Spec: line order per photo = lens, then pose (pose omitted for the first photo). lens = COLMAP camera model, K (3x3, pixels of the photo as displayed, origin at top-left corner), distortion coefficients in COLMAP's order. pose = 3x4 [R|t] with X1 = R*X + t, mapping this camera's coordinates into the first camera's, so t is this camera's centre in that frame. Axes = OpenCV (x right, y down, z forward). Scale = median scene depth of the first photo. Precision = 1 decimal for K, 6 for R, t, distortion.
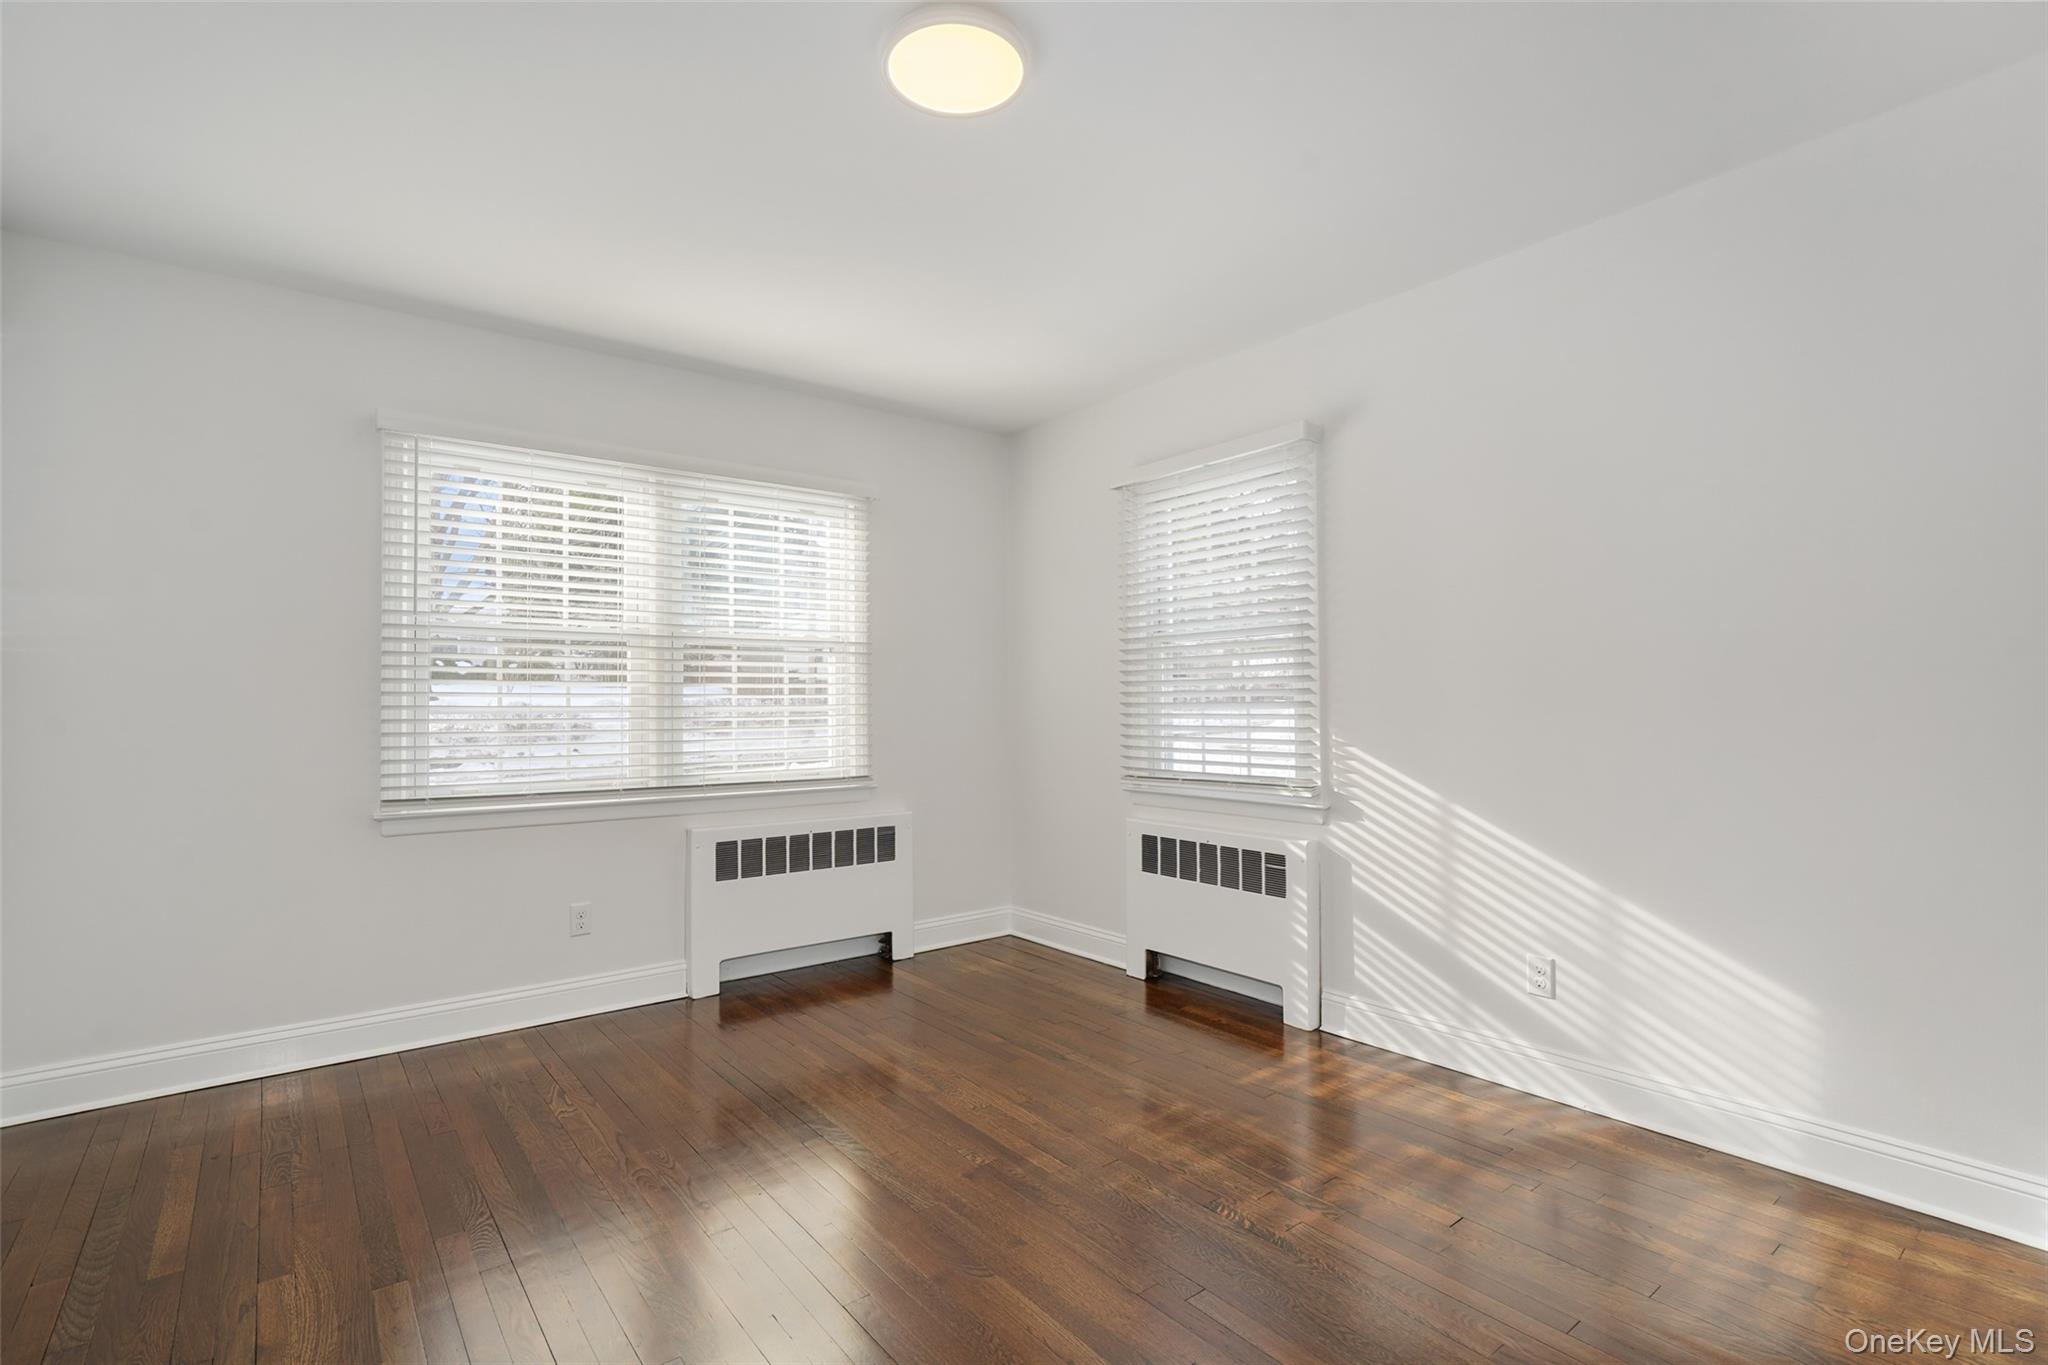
lens RADIAL K [[941.3, 0, 1026.4], [0, 941.3, 649.6], [0, 0, 1]] dist [-0.001473, -0.000062]
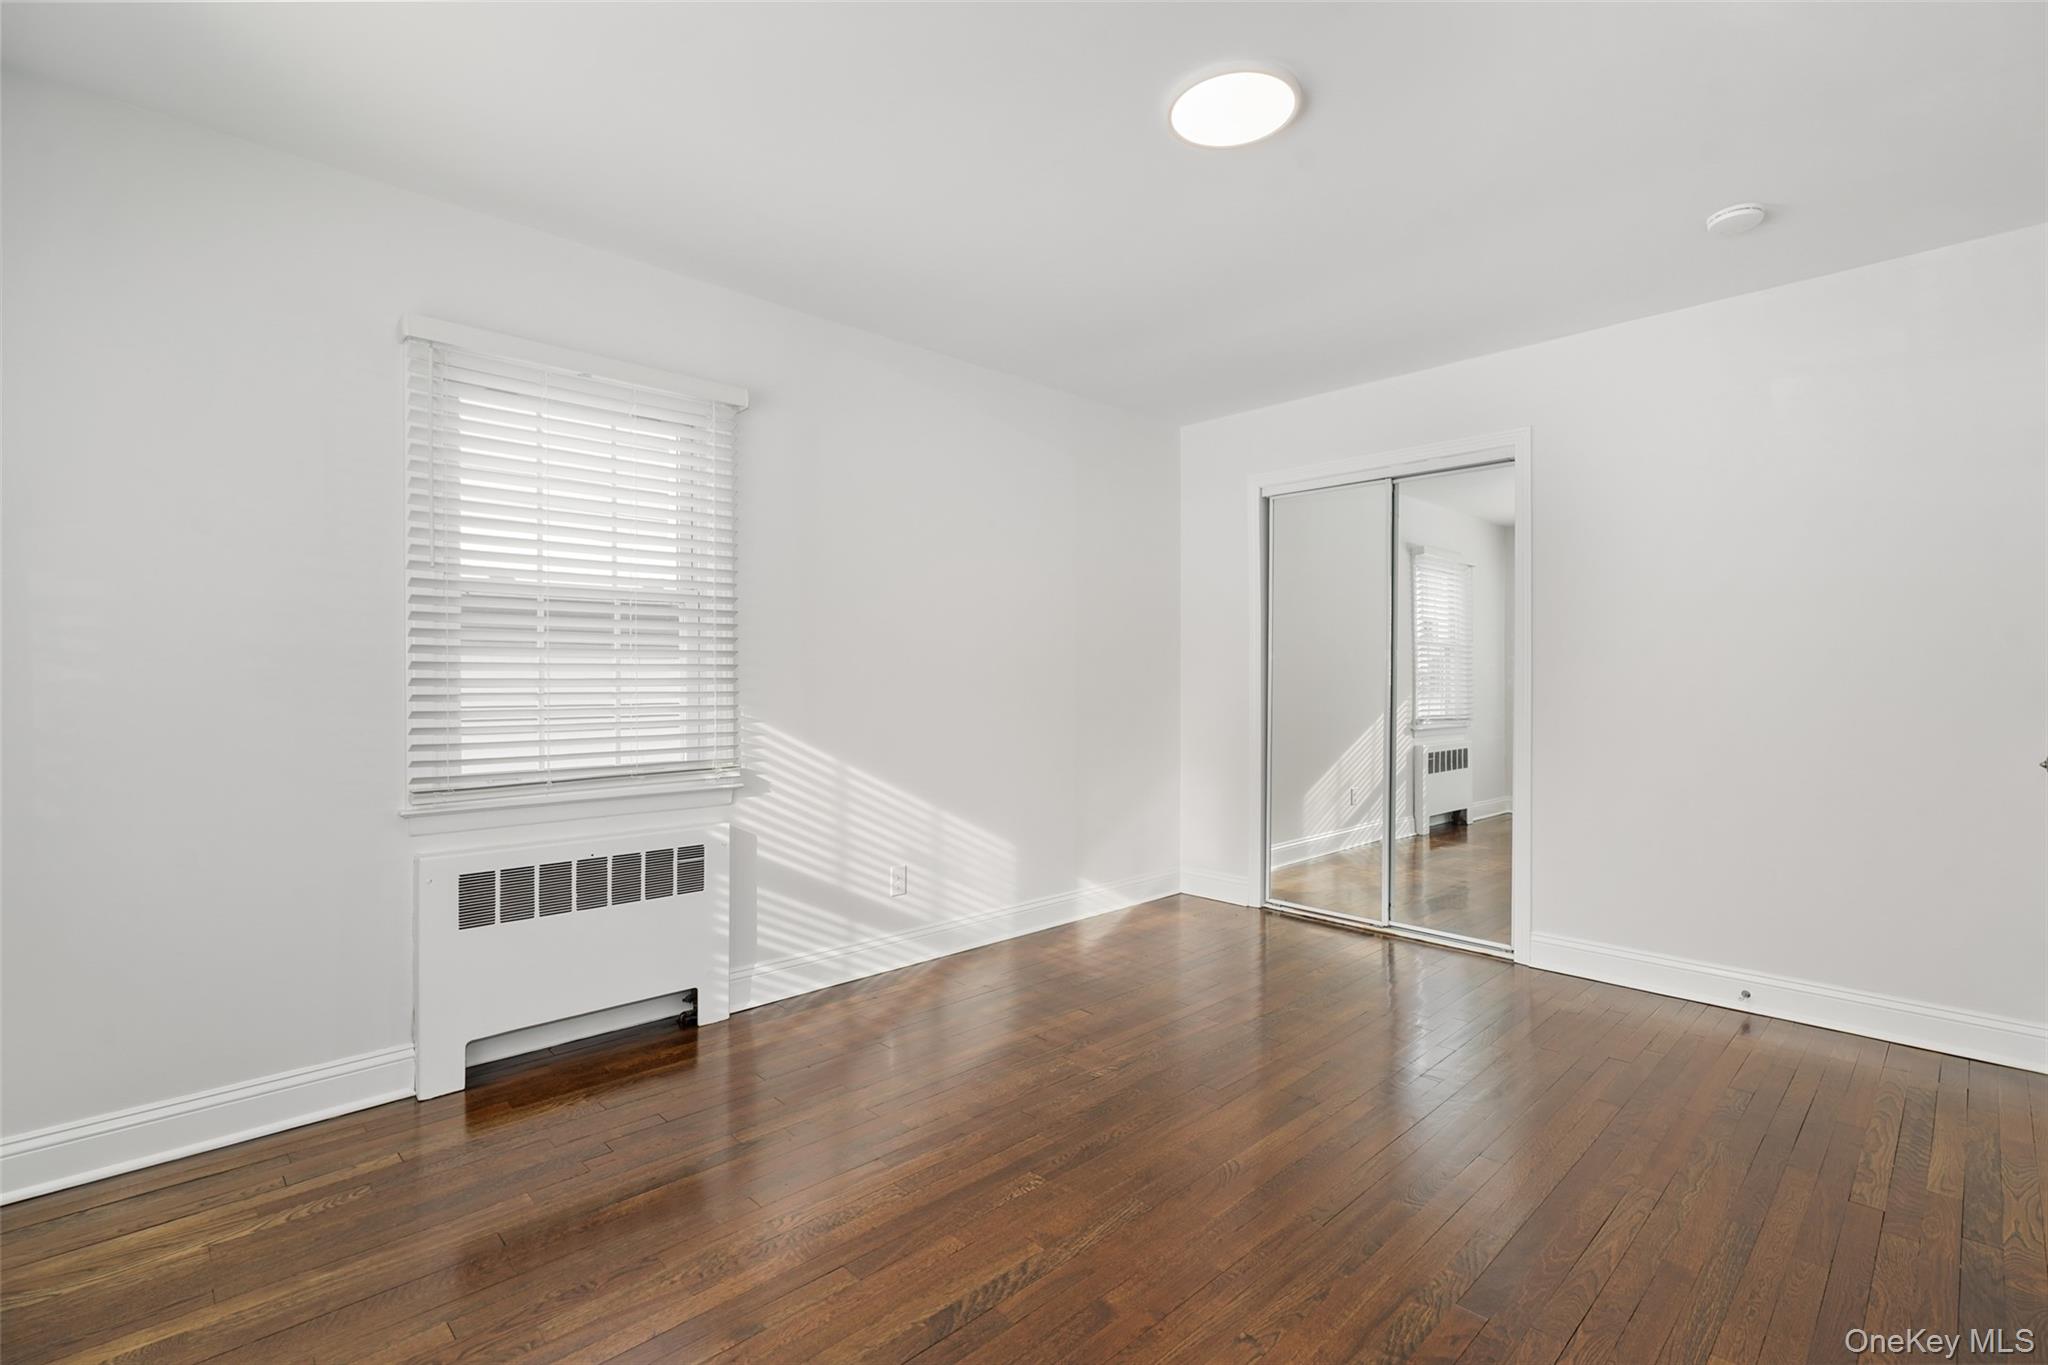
lens RADIAL K [[944.8, 0, 1024.0], [0, 944.8, 682.5], [0, 0, 1]] dist [-0.000421, -0.000078]
pose [[-0.098521, -0.003099, 0.995130, -0.701145], [-0.064248, 0.997929, -0.003253, 0.045828], [-0.993059, -0.064255, -0.098516, 0.825872]]
